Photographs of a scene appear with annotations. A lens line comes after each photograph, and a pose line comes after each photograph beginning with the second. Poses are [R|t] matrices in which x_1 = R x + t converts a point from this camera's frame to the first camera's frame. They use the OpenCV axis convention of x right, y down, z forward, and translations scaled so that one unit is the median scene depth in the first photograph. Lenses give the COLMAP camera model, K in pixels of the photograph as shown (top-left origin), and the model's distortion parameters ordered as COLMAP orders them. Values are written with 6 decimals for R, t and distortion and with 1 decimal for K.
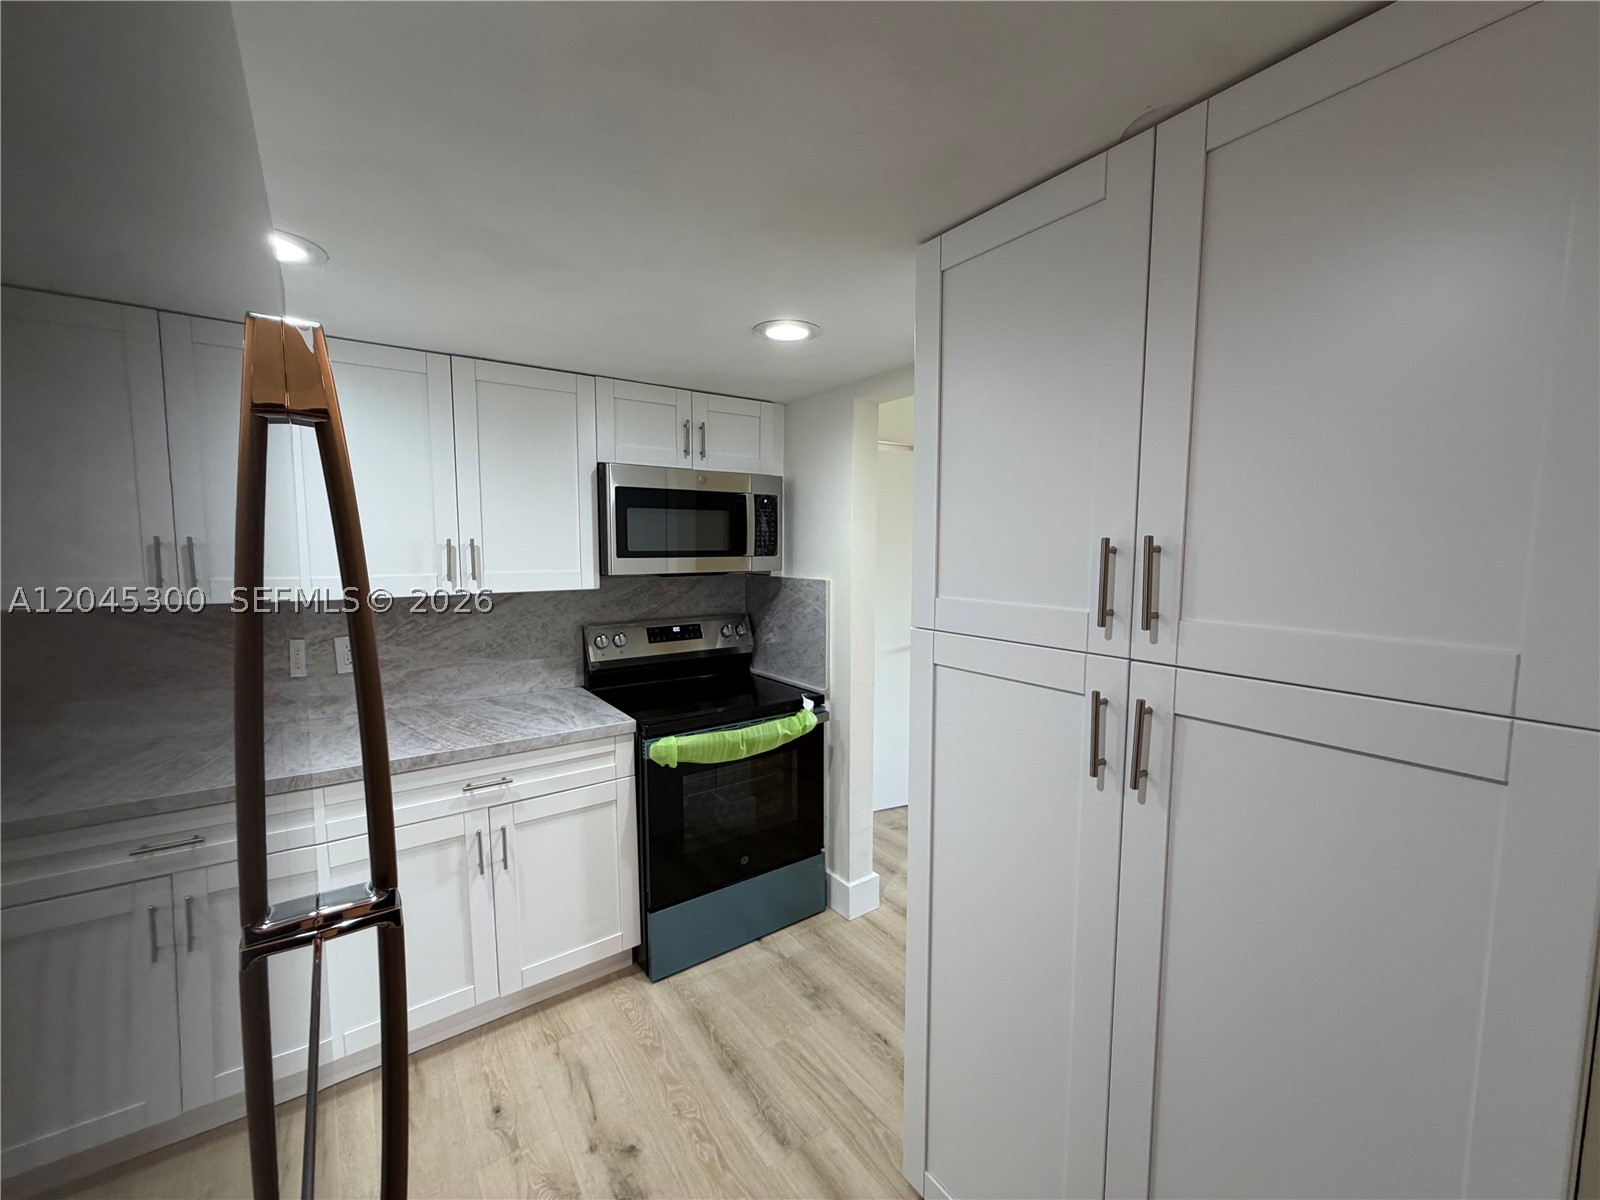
lens RADIAL K [[636.3, 0, 789.0], [0, 636.3, 599.6], [0, 0, 1]] dist [-0.002468, 0.001066]
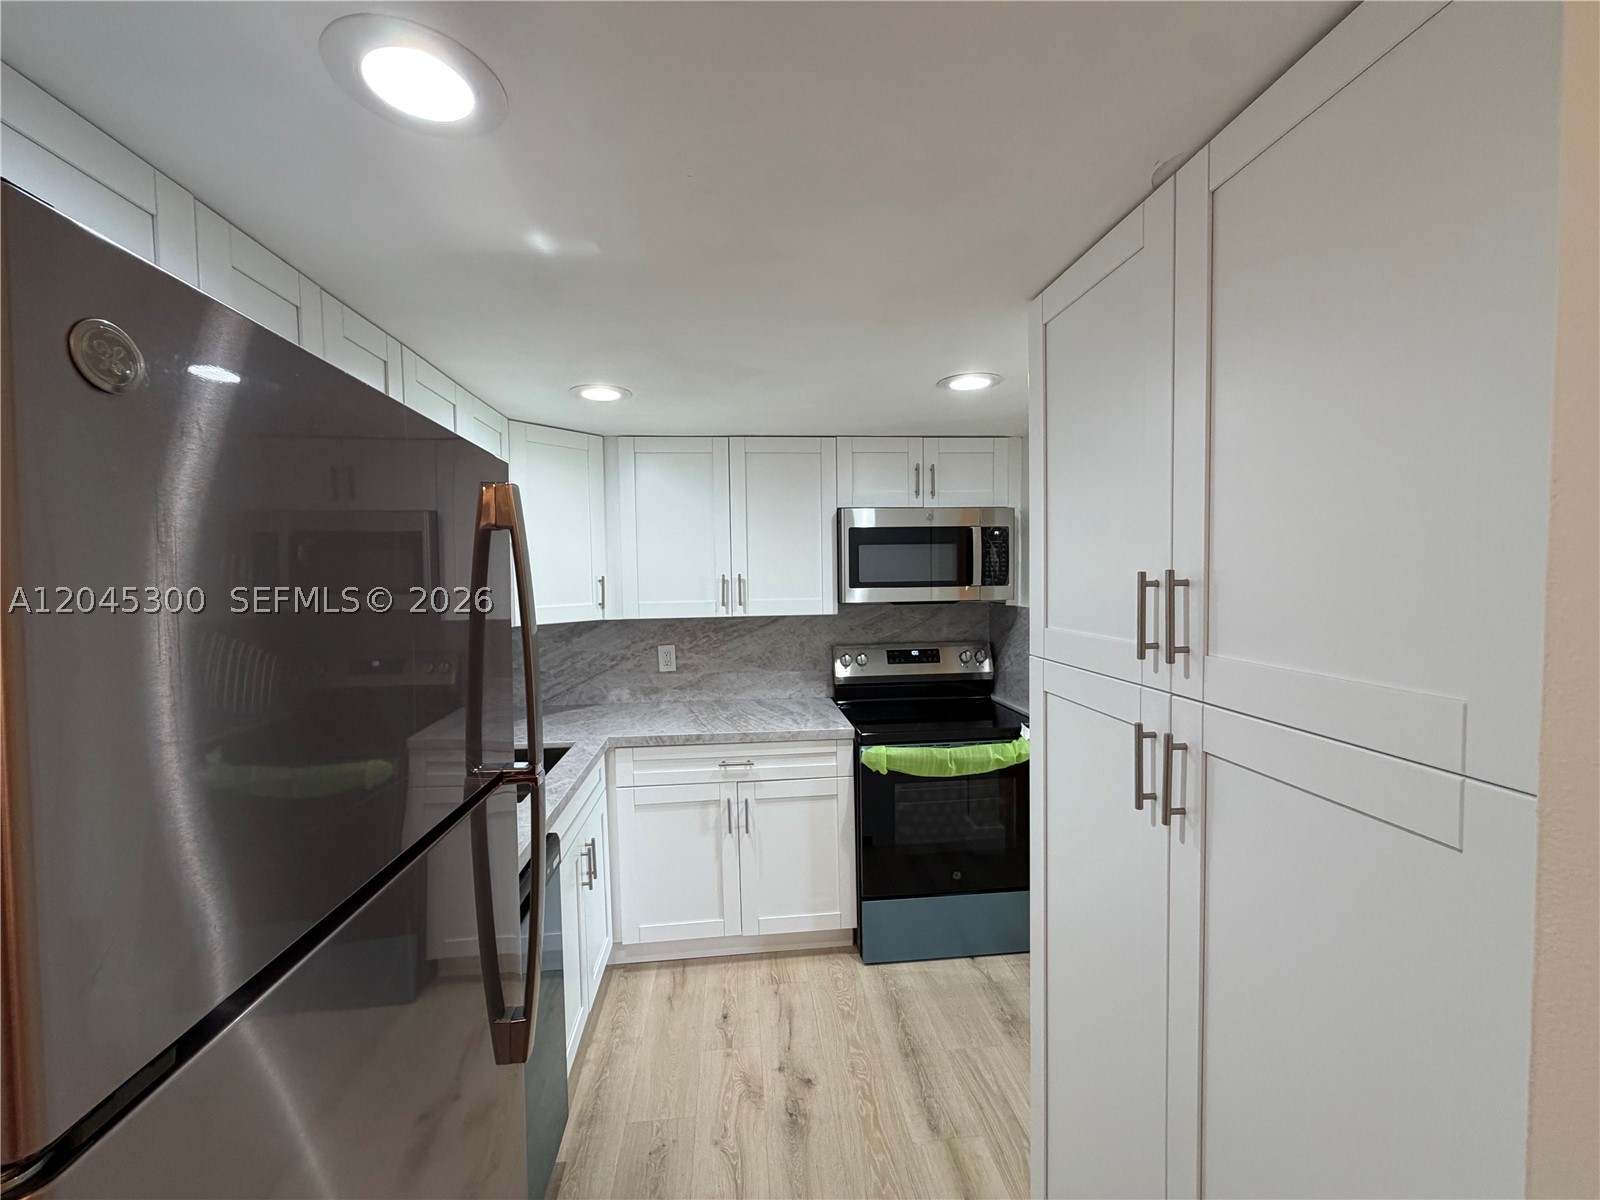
lens RADIAL K [[636.3, 0, 792.5], [0, 636.3, 599.3], [0, 0, 1]] dist [-0.002468, 0.001066]
pose [[0.868980, 0.006816, -0.494800, 0.236392], [-0.028112, 0.998970, -0.035611, -0.000464], [0.494048, 0.044855, 0.868277, -0.073357]]
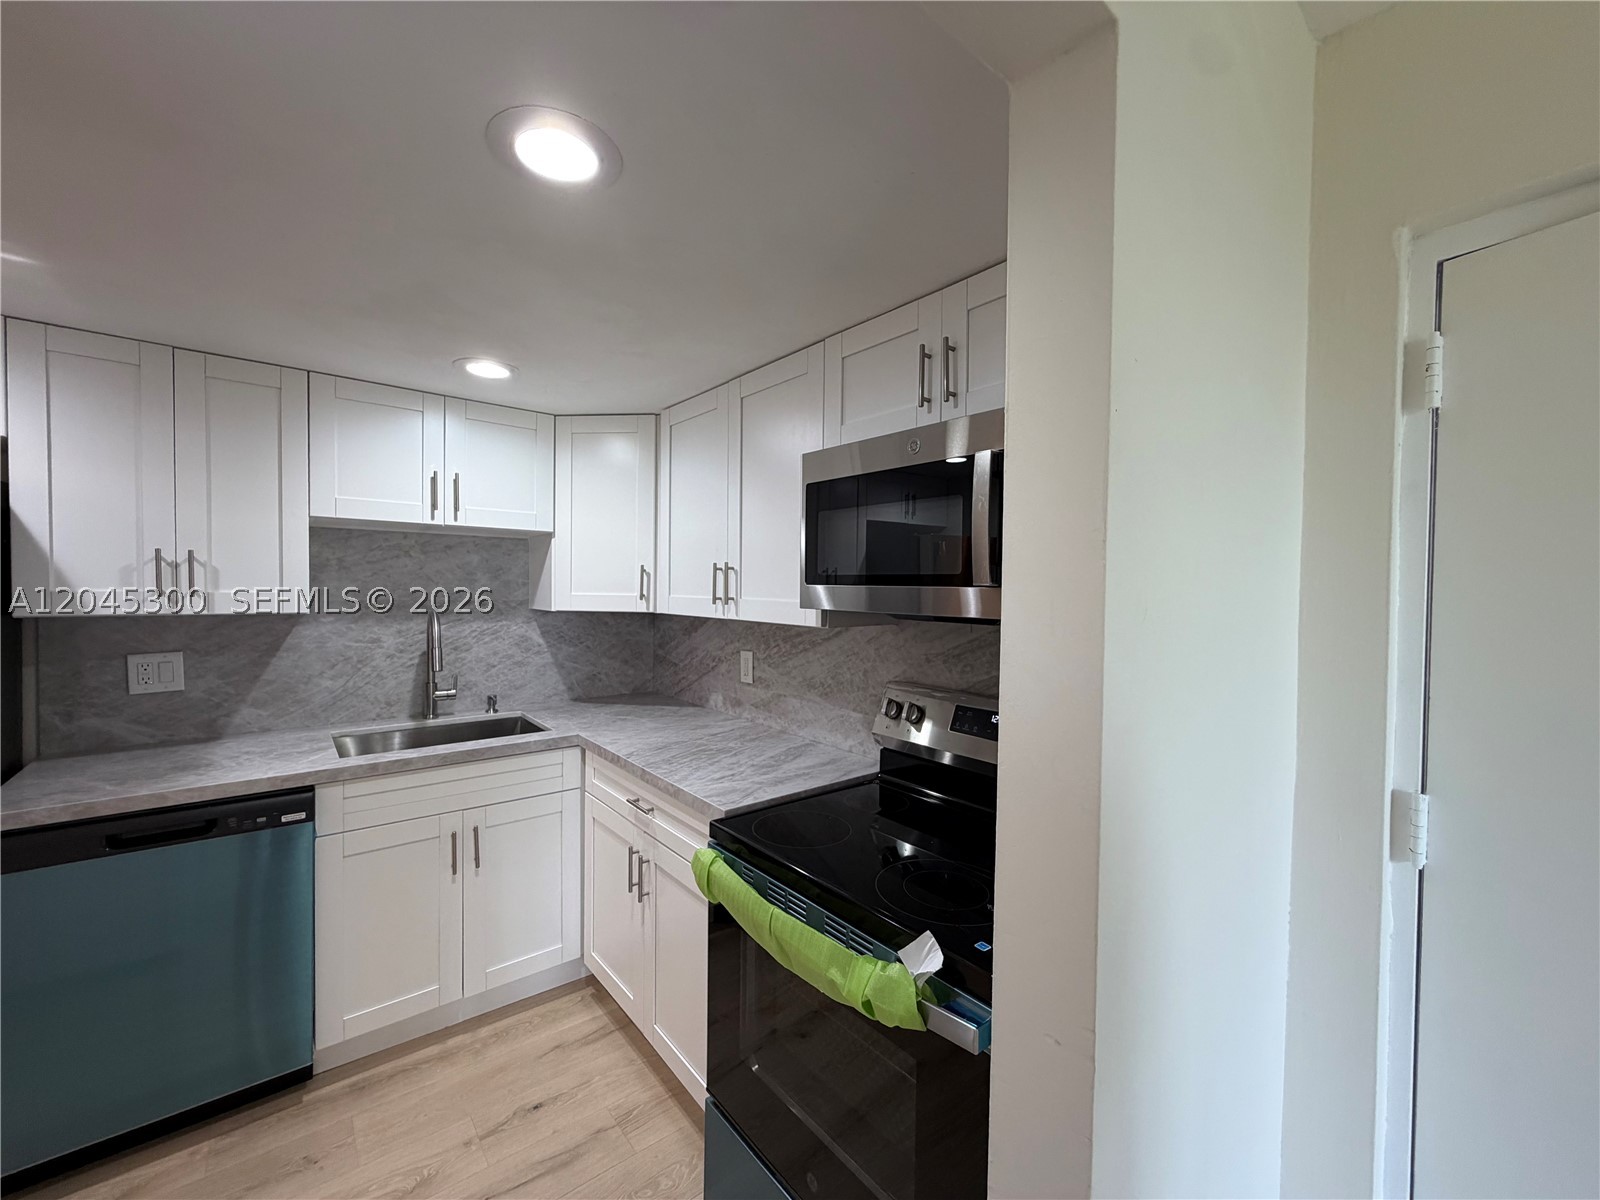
lens RADIAL K [[636.3, 0, 794.7], [0, 636.3, 600.5], [0, 0, 1]] dist [-0.002468, 0.001066]
pose [[0.070031, 0.025037, -0.997231, 0.472268], [-0.101067, 0.994719, 0.017876, -0.064184], [0.992412, 0.099536, 0.072192, 1.018229]]
